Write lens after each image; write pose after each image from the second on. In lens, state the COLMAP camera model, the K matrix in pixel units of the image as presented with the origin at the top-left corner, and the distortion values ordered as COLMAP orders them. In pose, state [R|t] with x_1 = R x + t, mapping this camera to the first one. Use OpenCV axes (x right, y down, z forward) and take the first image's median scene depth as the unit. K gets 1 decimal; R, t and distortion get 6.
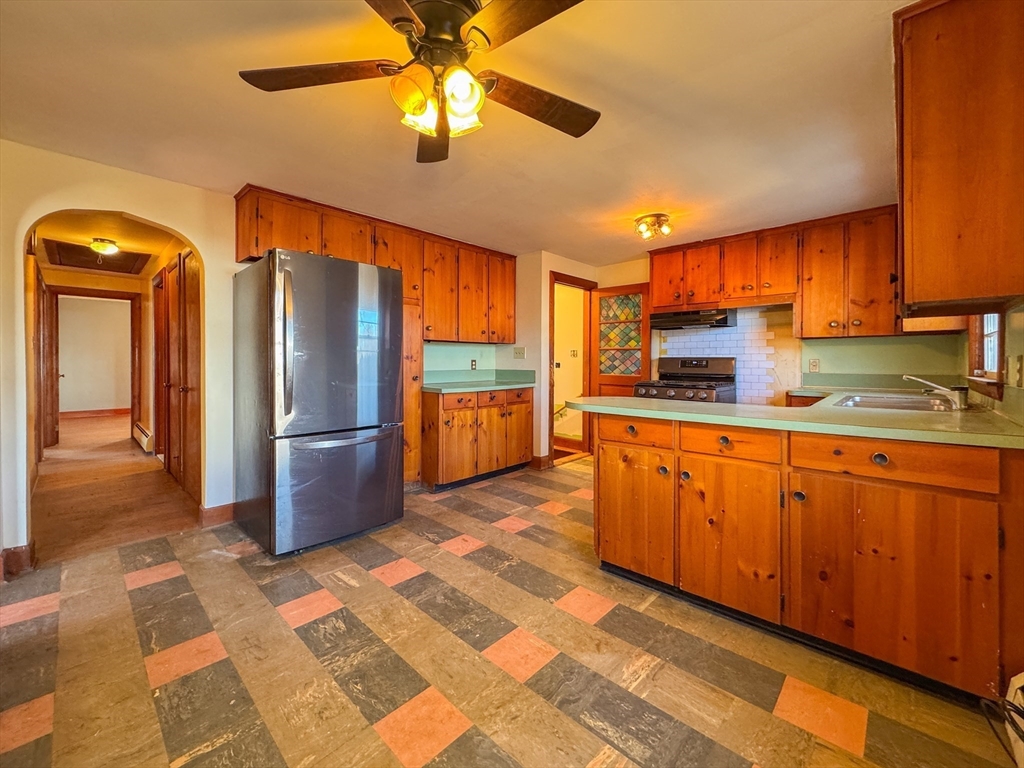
lens RADIAL K [[417.0, 0, 513.9], [0, 417.0, 364.5], [0, 0, 1]] dist [0.001294, 0.000263]
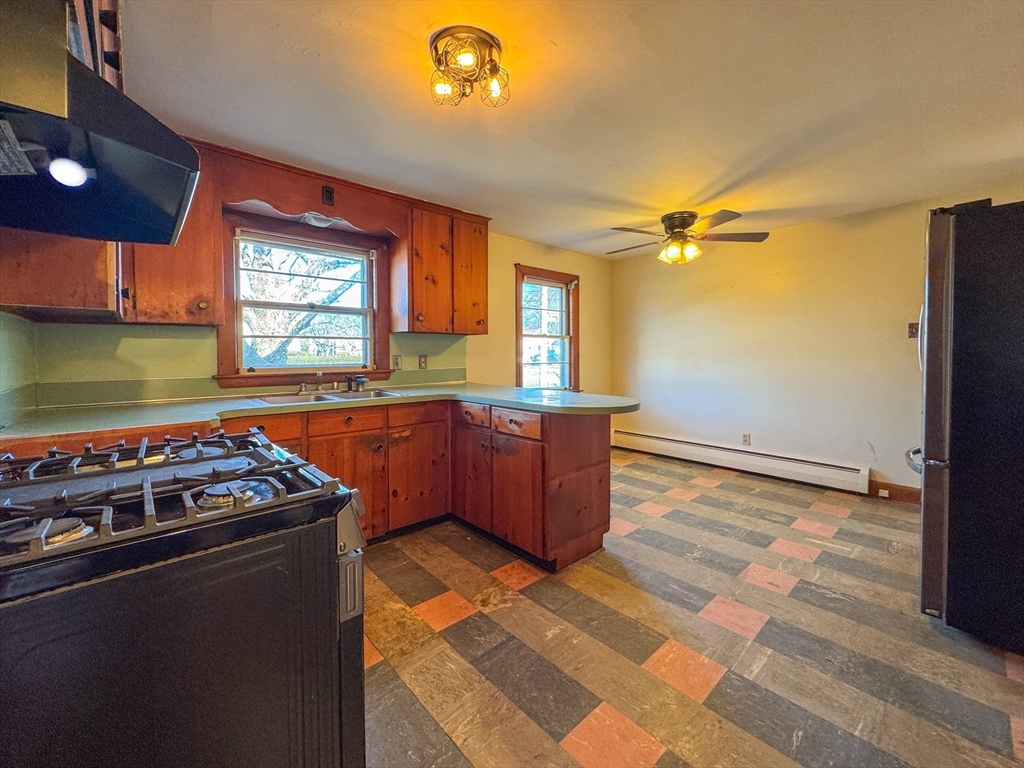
lens RADIAL K [[417.0, 0, 513.9], [0, 417.0, 364.5], [0, 0, 1]] dist [0.001294, 0.000263]
pose [[-0.996538, 0.006404, 0.082895, 0.340204], [0.009113, 0.999435, 0.032337, -0.026380], [-0.082641, 0.032981, -0.996033, 2.039983]]
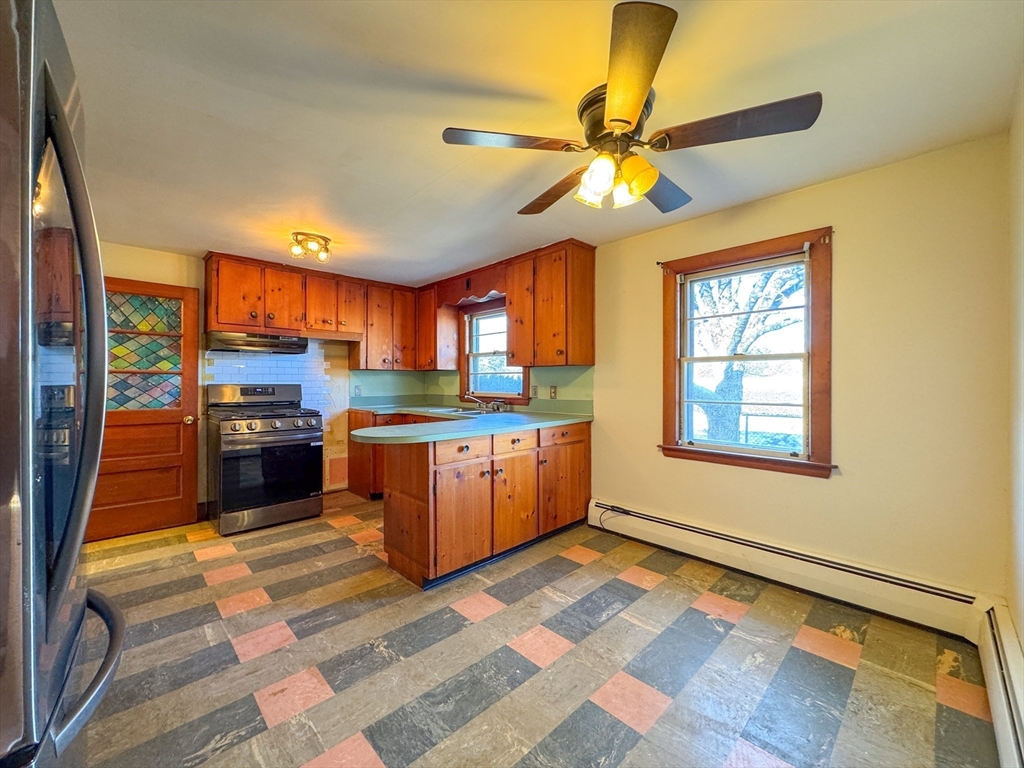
lens RADIAL K [[408.3, 0, 512.0], [0, 408.3, 384.0], [0, 0, 1]] dist [-0.000540, 0.000349]
pose [[0.050465, -0.004678, 0.998715, -0.780108], [0.008512, 0.999955, 0.004253, -0.030156], [-0.998690, 0.008286, 0.050503, 0.707403]]
